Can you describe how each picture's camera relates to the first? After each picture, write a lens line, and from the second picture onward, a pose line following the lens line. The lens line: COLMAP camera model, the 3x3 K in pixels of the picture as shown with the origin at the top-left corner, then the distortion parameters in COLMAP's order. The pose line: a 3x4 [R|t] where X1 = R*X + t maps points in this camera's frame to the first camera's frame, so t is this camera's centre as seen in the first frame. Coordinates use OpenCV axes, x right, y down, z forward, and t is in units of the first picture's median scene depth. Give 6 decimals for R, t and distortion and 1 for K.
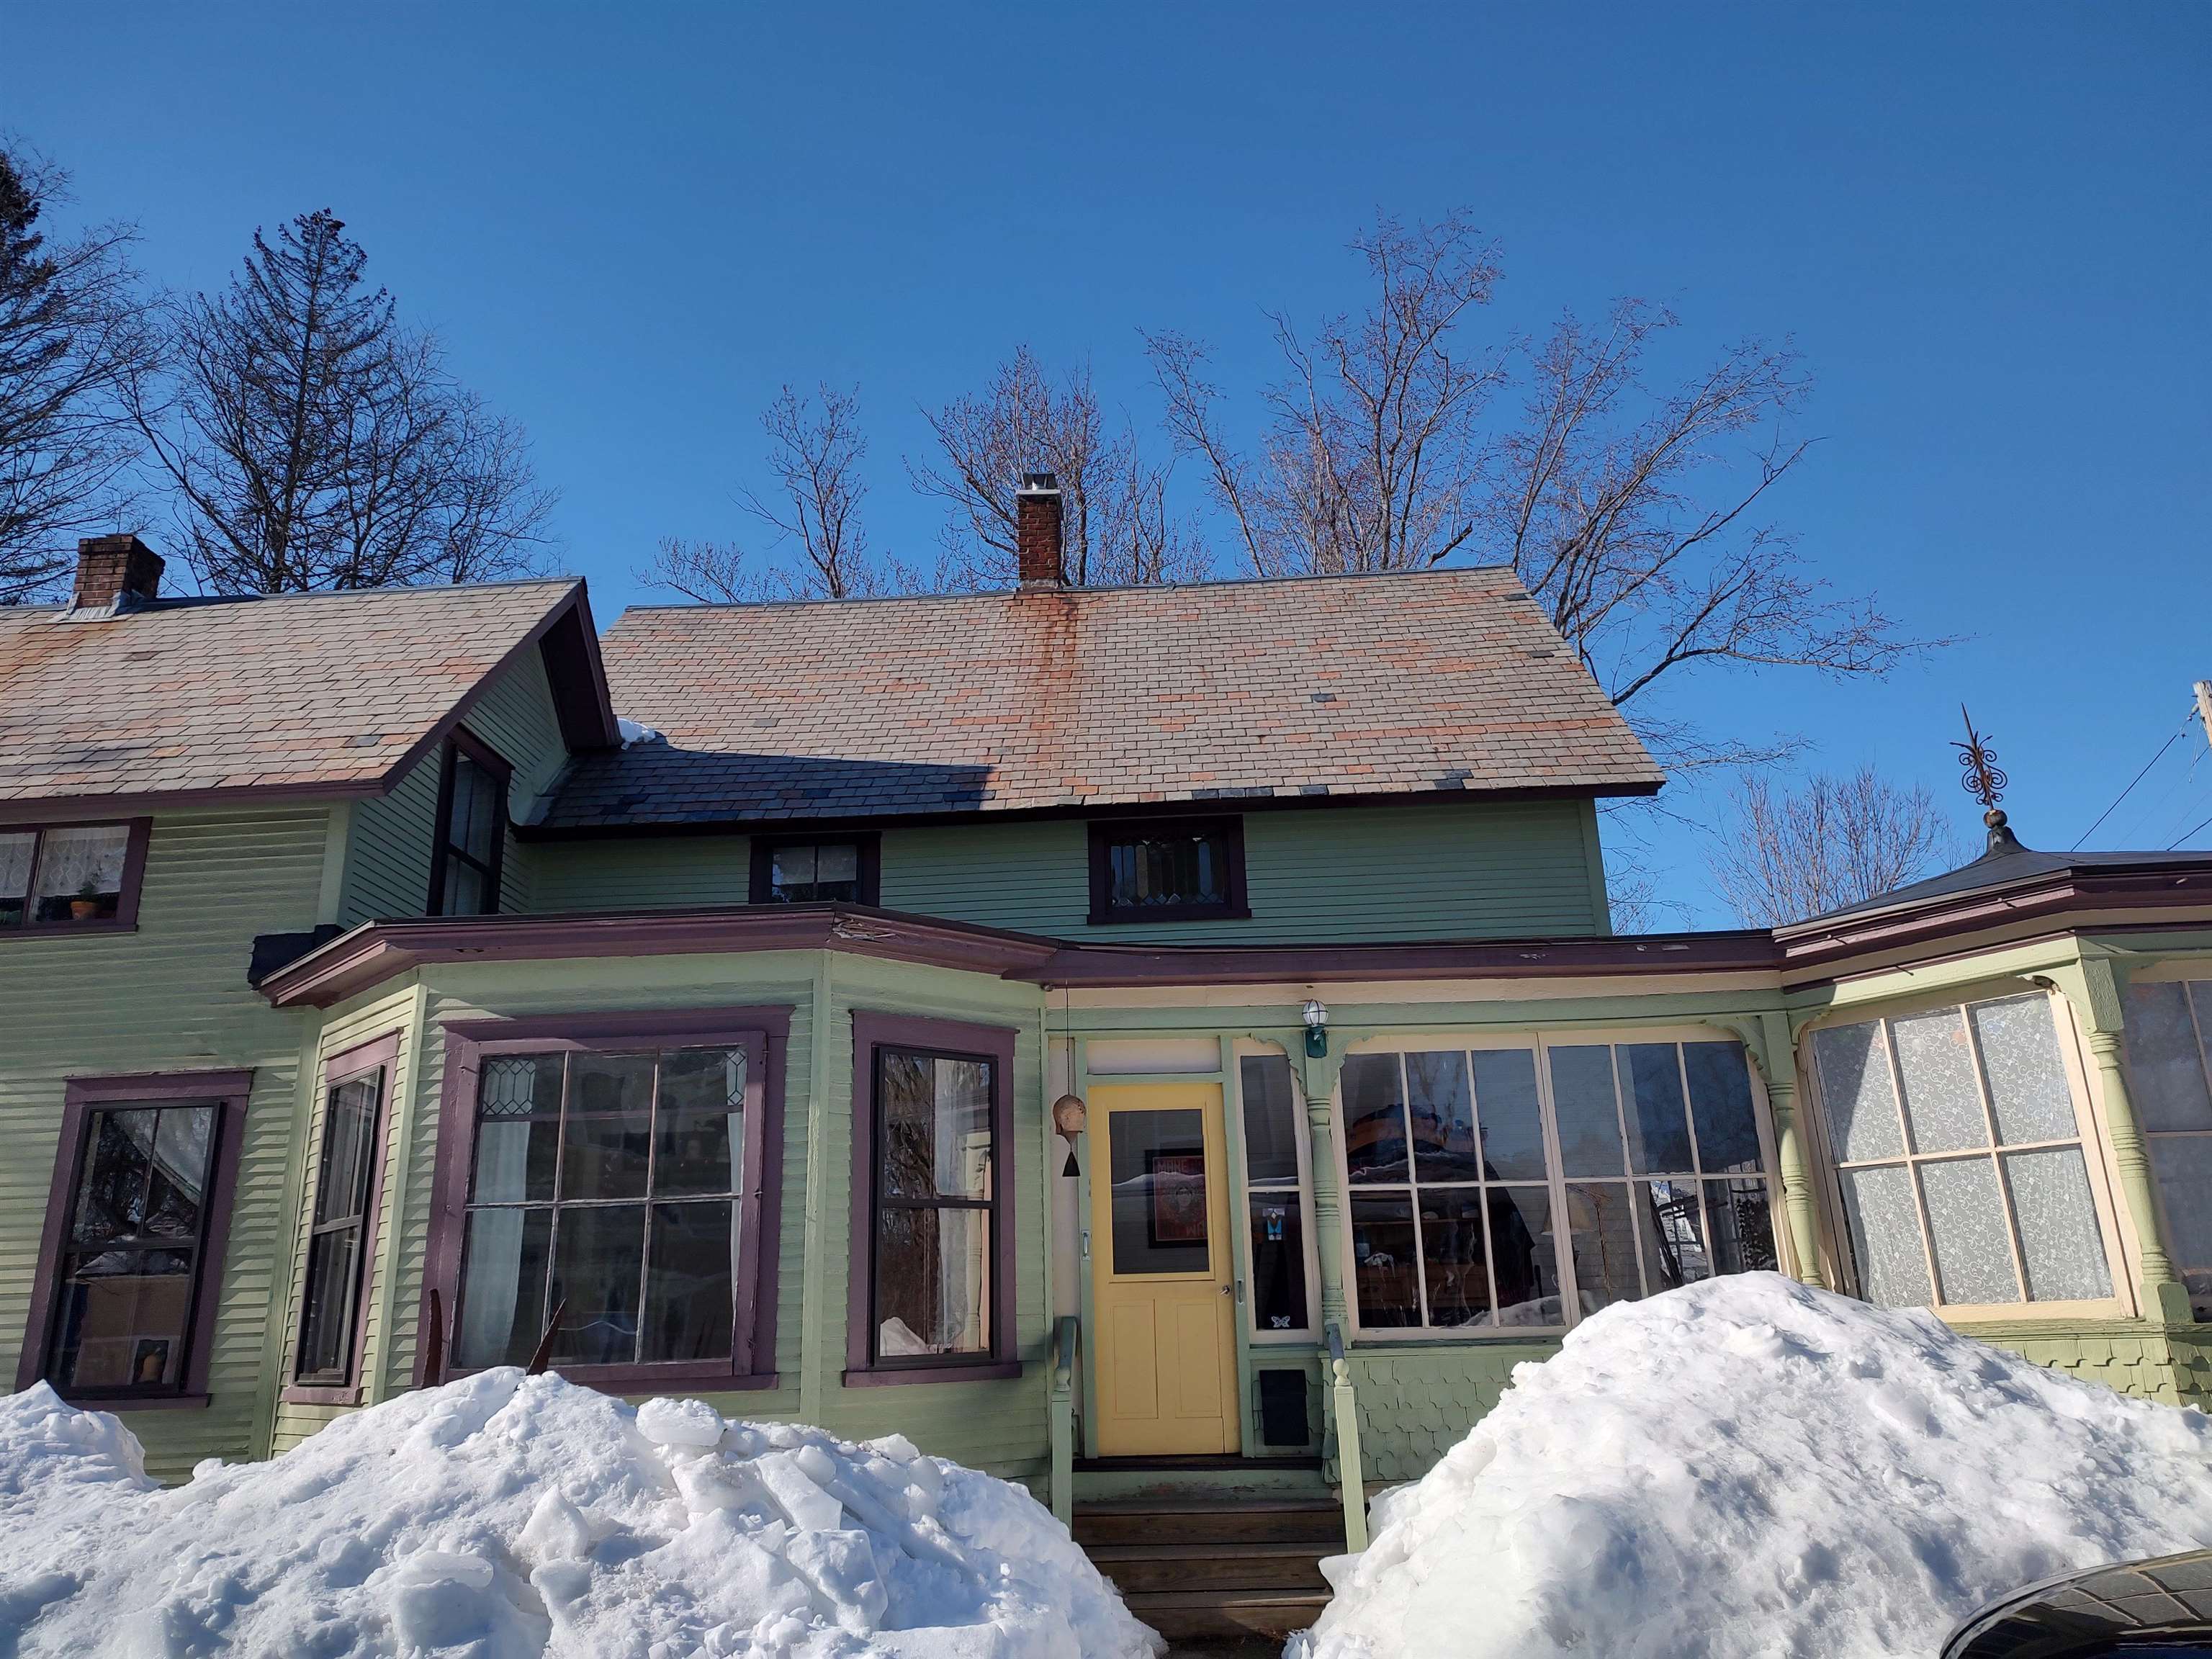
lens RADIAL K [[1545.4, 0, 1106.0], [0, 1545.4, 829.5], [0, 0, 1]] dist [0.050398, -0.040096]
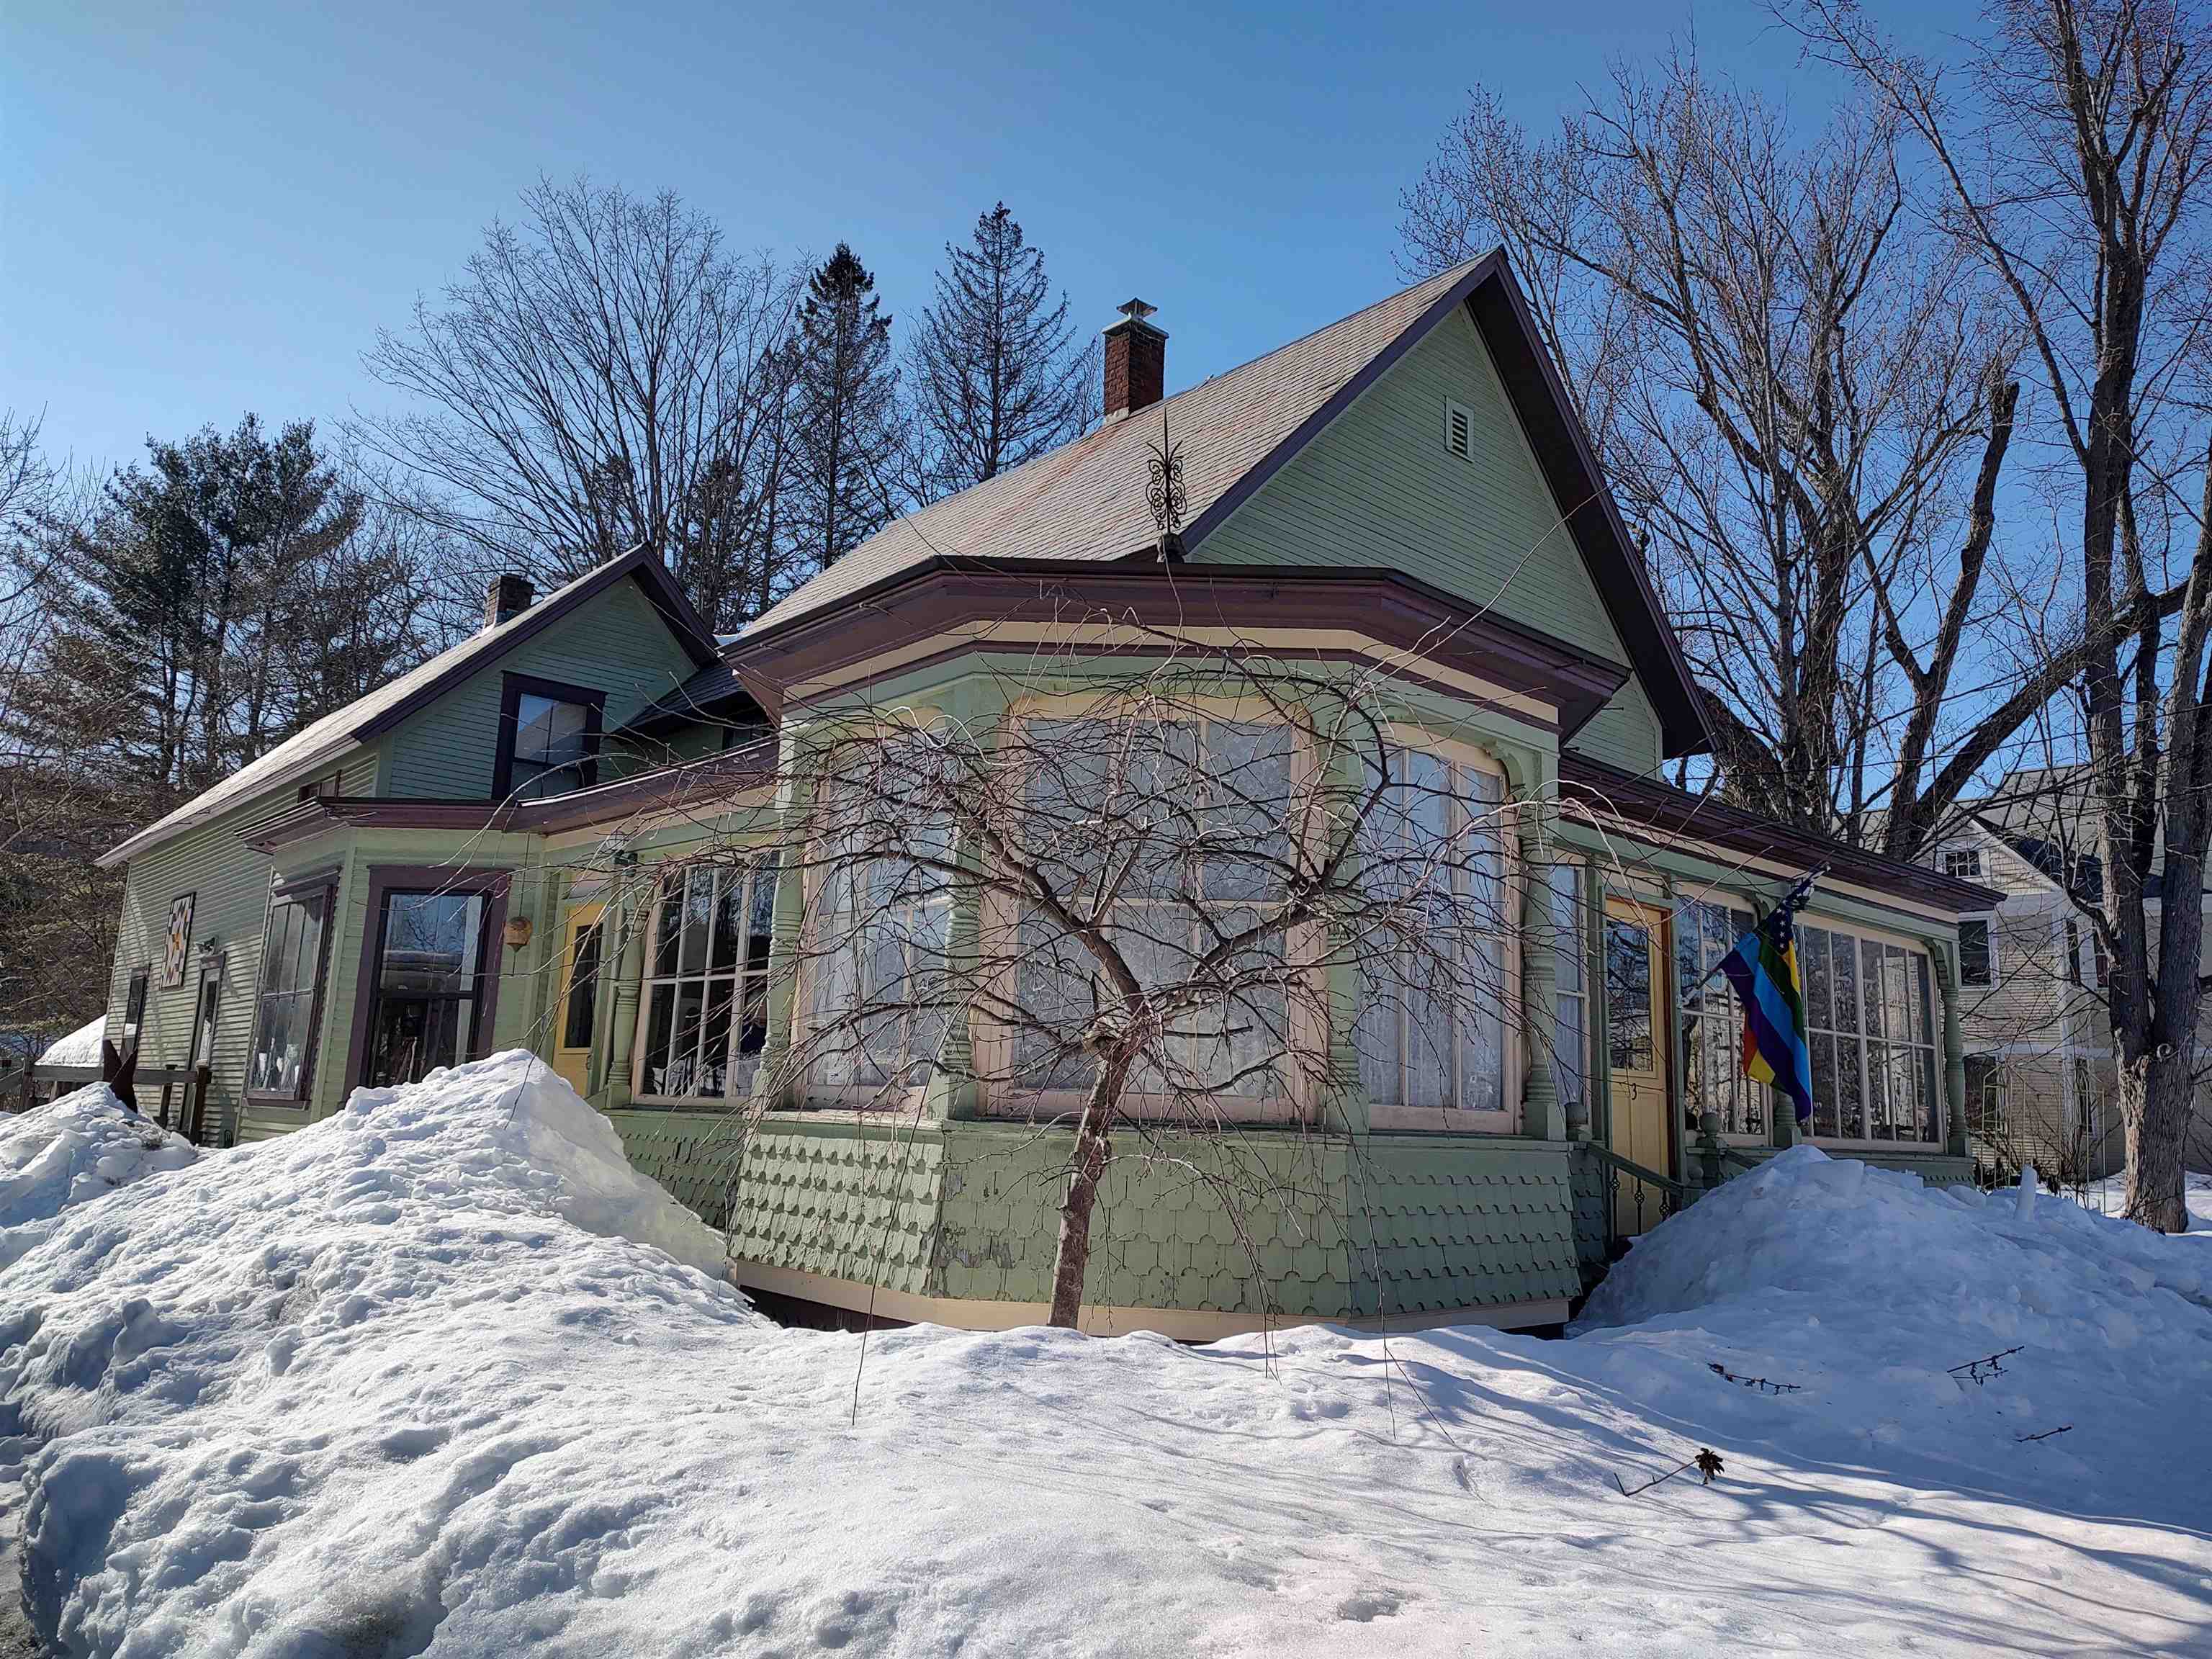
lens RADIAL K [[1576.0, 0, 1079.5], [0, 1576.0, 837.0], [0, 0, 1]] dist [0.047975, -0.049844]
pose [[0.680682, -0.072105, -0.729022, 1.182026], [0.164448, 0.984787, 0.056142, 0.098869], [0.713883, -0.158101, 0.682184, 0.393618]]
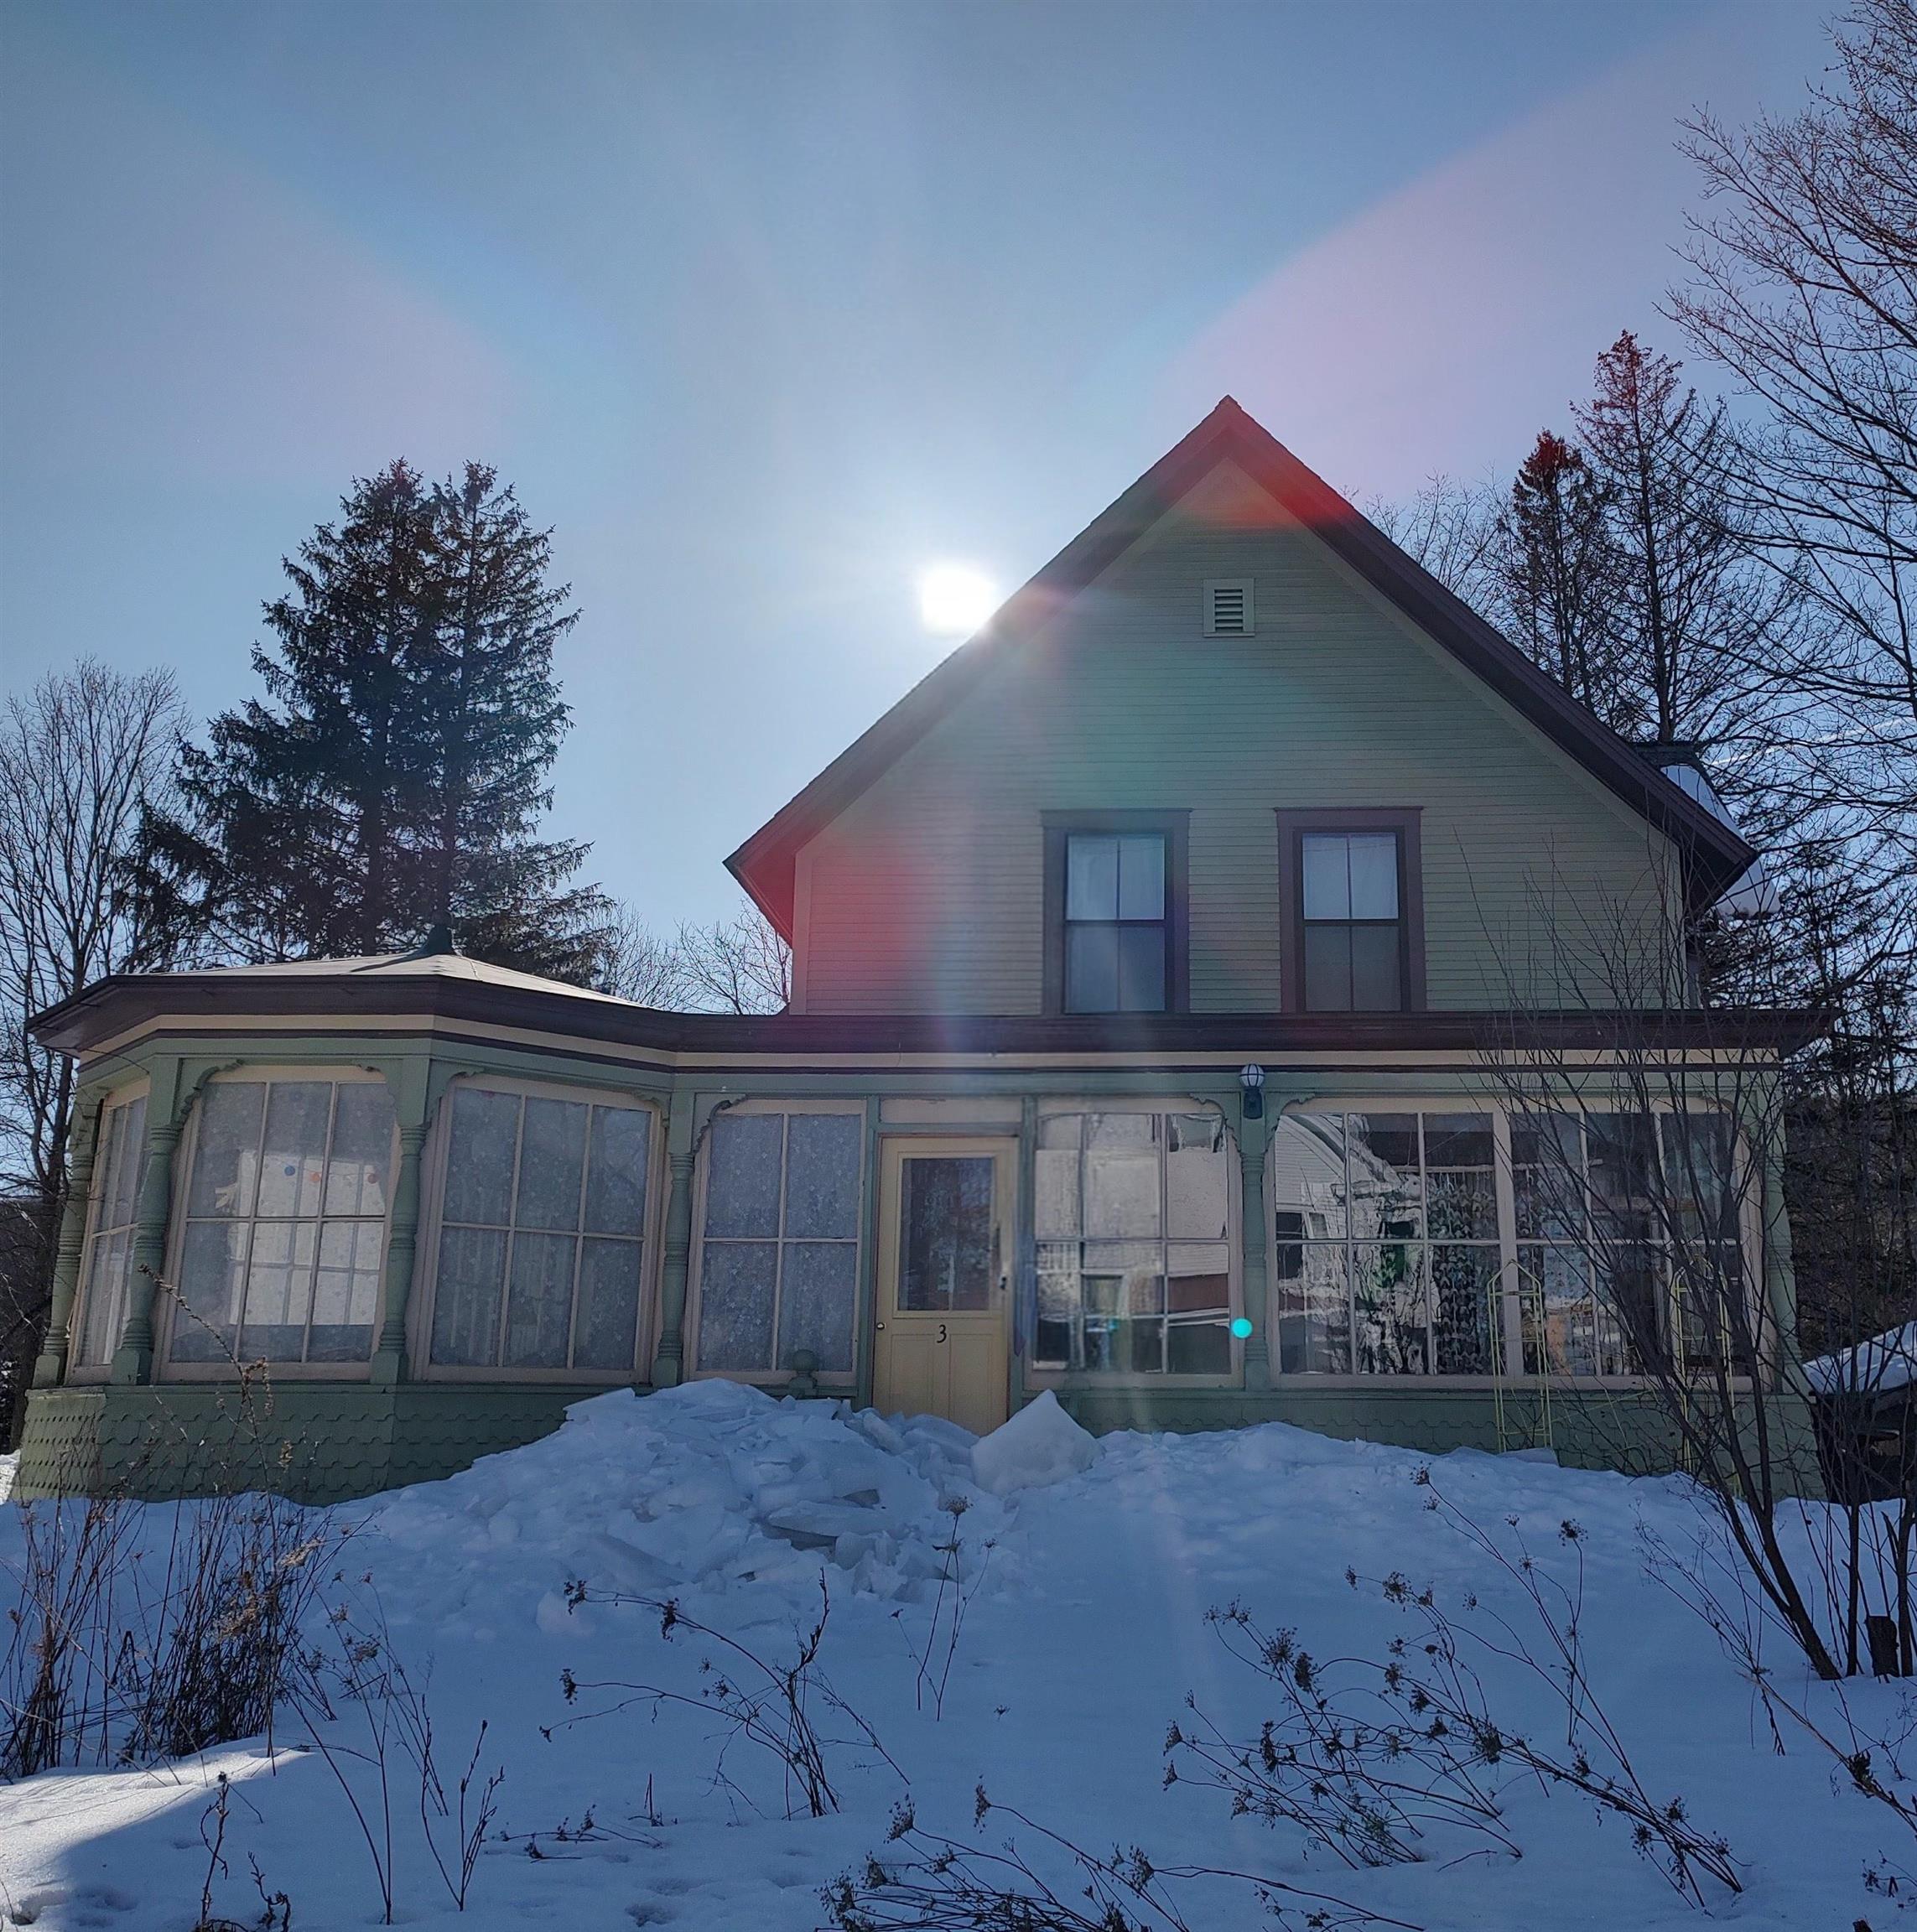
lens RADIAL K [[1817.9, 0, 1042.6], [0, 1817.9, 986.1], [0, 0, 1]] dist [0.090836, -0.184899]
pose [[-0.036257, -0.201976, -0.978719, 1.784437], [0.299020, 0.932301, -0.203474, 0.412004], [0.953558, -0.300034, 0.026592, 1.374576]]
